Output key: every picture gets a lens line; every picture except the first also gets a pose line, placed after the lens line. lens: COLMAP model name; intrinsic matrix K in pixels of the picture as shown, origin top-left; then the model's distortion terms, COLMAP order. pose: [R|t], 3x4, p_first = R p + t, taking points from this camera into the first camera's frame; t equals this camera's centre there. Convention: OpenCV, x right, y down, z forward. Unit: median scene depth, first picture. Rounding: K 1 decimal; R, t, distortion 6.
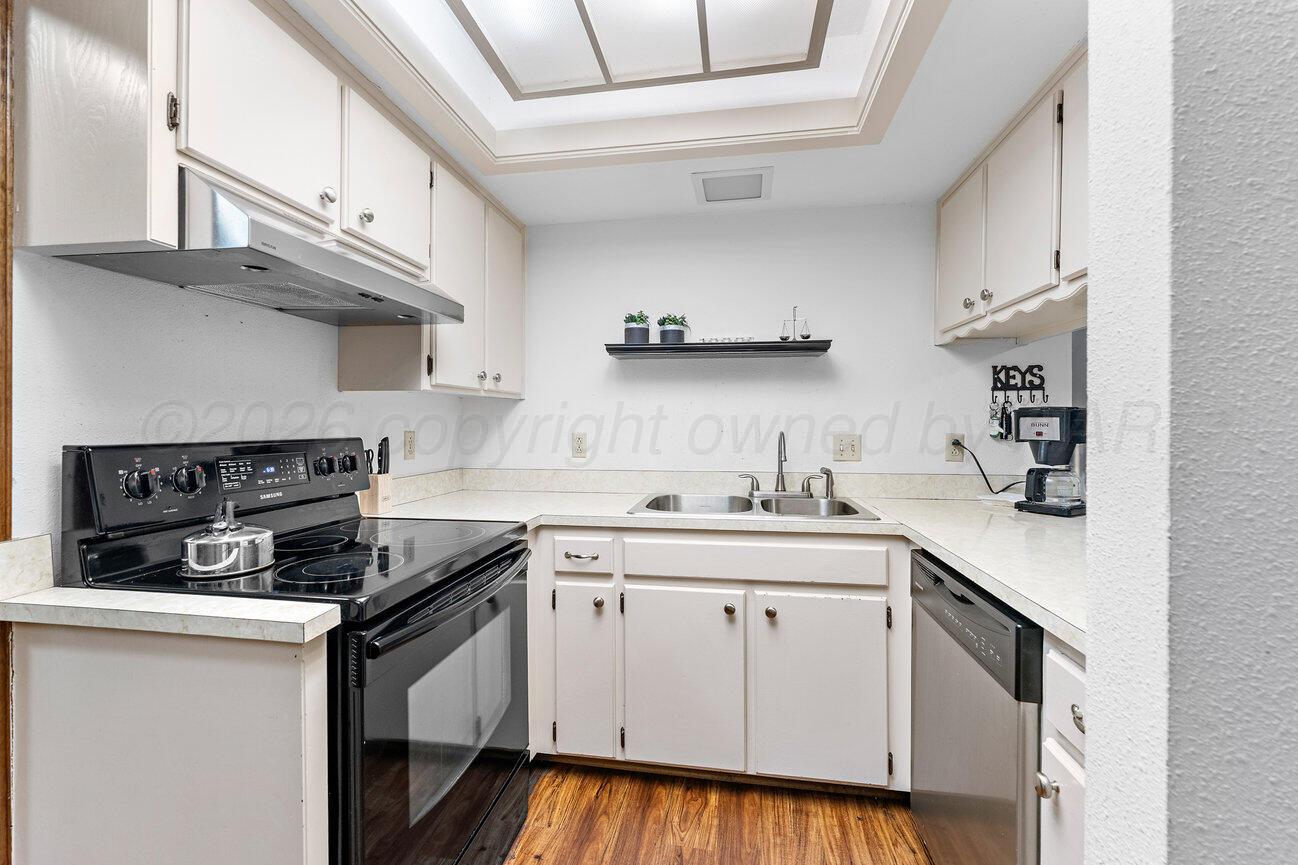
lens RADIAL K [[542.5, 0, 649.0], [0, 542.5, 432.5], [0, 0, 1]] dist [0.000872, -0.000045]
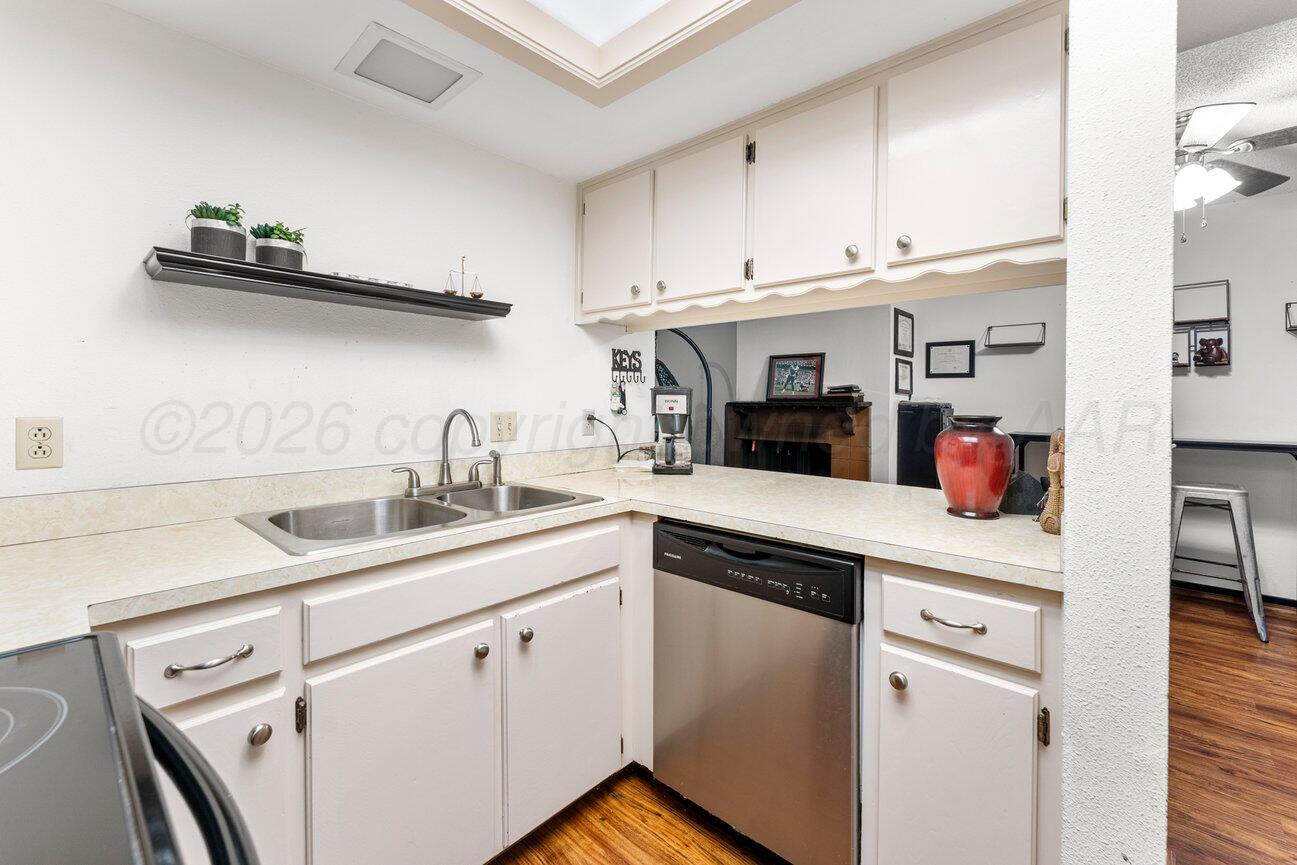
lens RADIAL K [[541.7, 0, 650.9], [0, 541.7, 409.5], [0, 0, 1]] dist [-0.001935, -0.000331]
pose [[0.542488, -0.012232, 0.839974, -0.272597], [0.011089, 0.999911, 0.007400, -0.004097], [-0.839990, 0.005300, 0.542576, 0.327885]]
